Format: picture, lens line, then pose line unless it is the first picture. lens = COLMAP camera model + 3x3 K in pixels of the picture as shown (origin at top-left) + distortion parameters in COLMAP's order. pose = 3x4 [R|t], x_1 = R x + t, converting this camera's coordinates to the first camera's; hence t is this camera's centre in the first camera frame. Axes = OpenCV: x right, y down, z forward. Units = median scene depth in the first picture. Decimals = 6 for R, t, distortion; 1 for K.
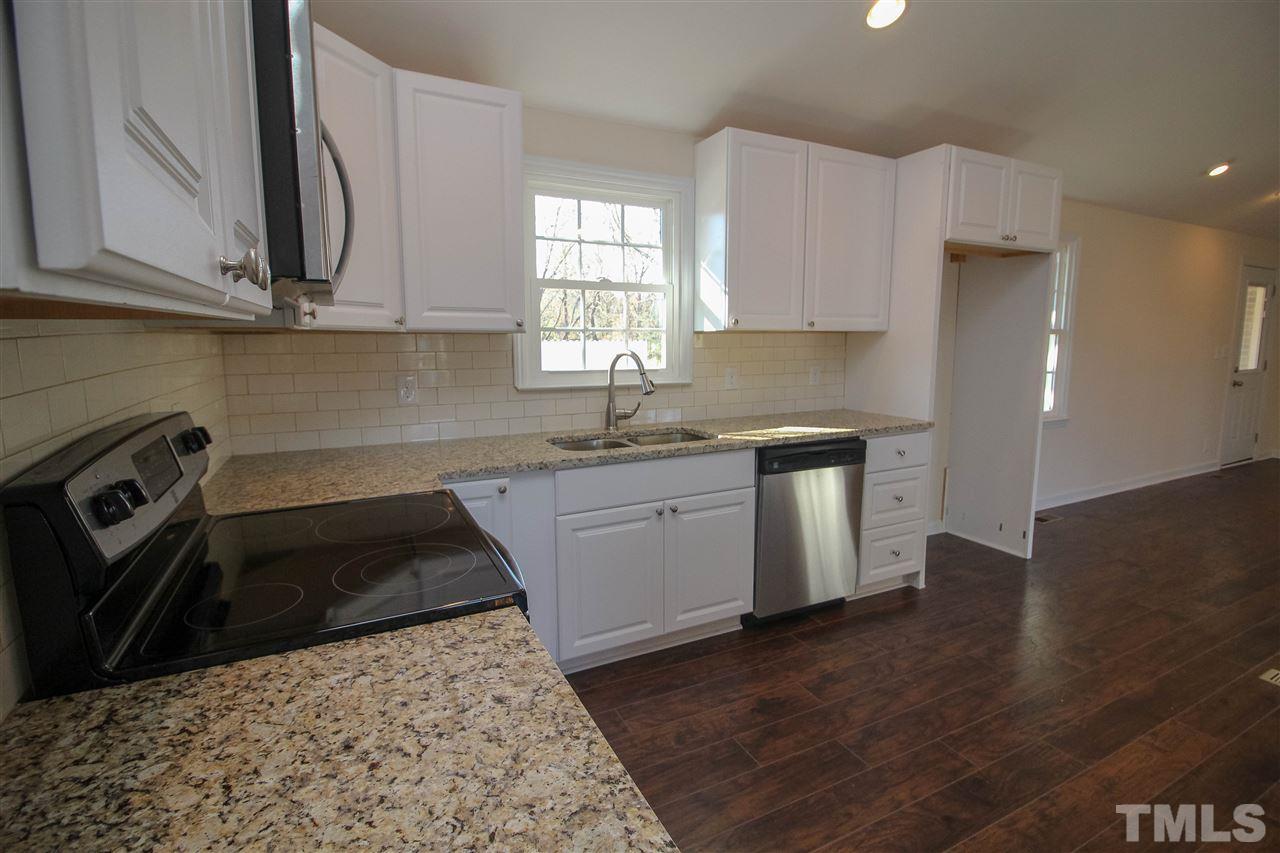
lens RADIAL K [[602.6, 0, 637.8], [0, 602.6, 415.4], [0, 0, 1]] dist [-0.025458, -0.003129]
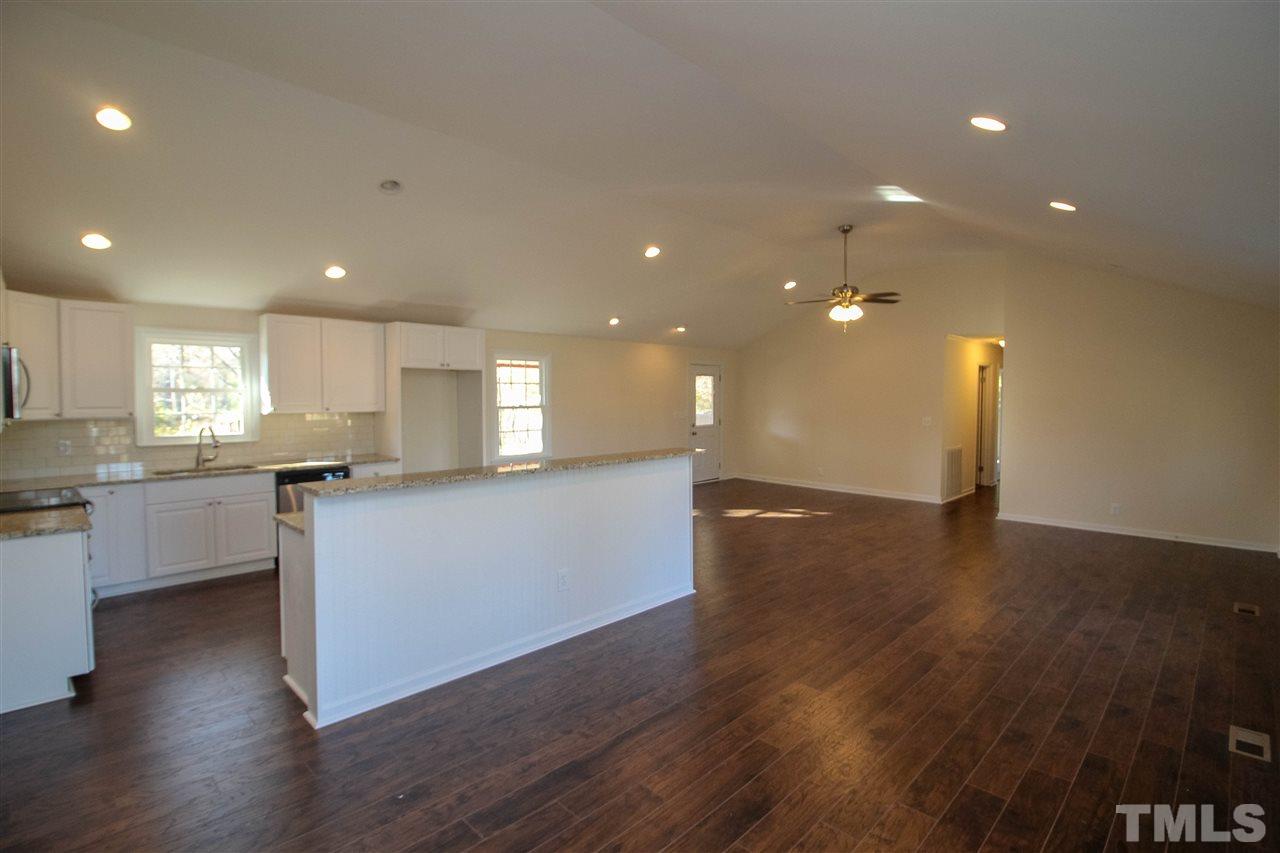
lens RADIAL K [[620.9, 0, 640.5], [0, 620.9, 413.8], [0, 0, 1]] dist [-0.000708, -0.001975]
pose [[0.945380, -0.009847, 0.325823, 0.558891], [0.042025, 0.994884, -0.091868, 0.083395], [-0.323251, 0.100543, 0.940957, -1.151368]]
